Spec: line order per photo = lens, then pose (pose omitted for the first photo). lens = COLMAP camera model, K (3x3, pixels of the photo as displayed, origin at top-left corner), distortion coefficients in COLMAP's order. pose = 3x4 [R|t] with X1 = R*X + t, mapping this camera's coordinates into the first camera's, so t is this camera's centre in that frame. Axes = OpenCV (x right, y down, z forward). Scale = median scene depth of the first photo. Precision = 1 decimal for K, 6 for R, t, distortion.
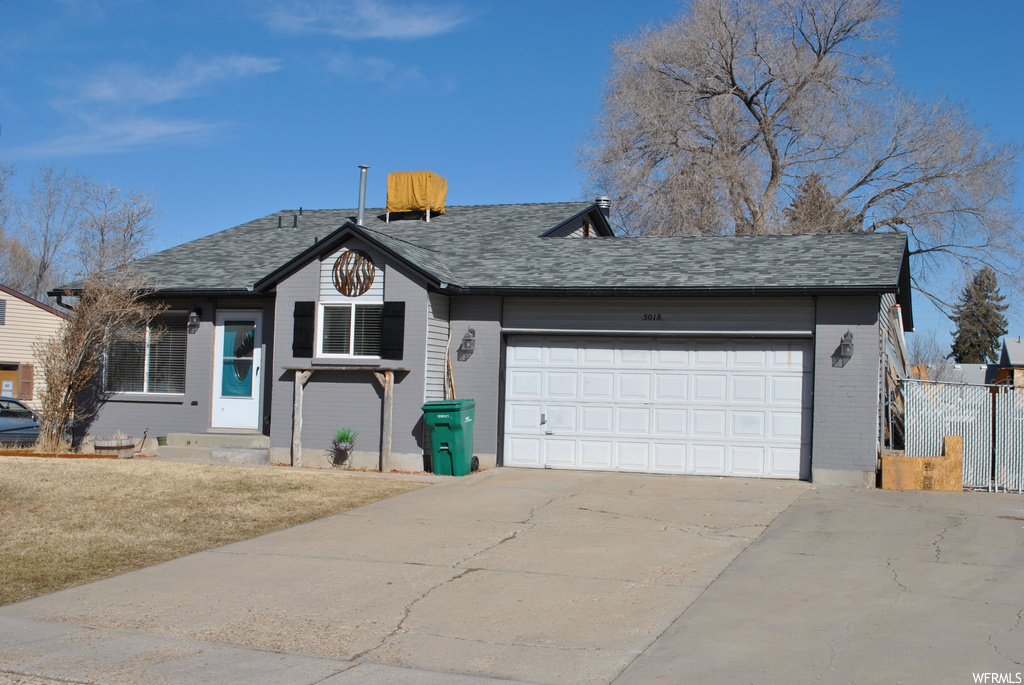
lens RADIAL K [[1325.3, 0, 512.0], [0, 1325.3, 342.5], [0, 0, 1]] dist [0.005173, 0.003542]
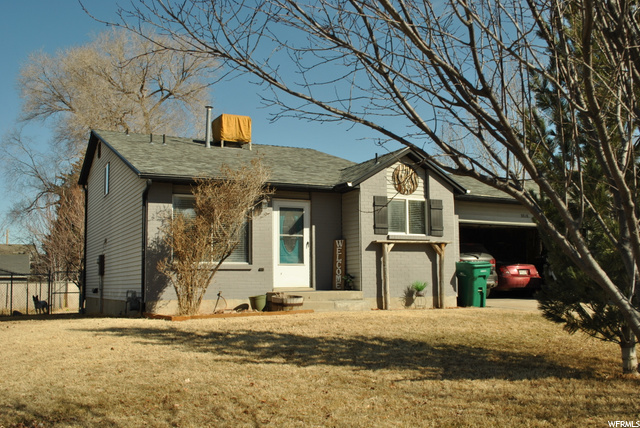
lens RADIAL K [[679.7, 0, 320.0], [0, 679.7, 214.0], [0, 0, 1]] dist [-0.007781, -0.002181]
pose [[0.645007, 0.044928, 0.762855, -0.767509], [-0.004655, 0.998483, -0.054869, 0.029954], [-0.764162, 0.031840, 0.644238, 0.567904]]
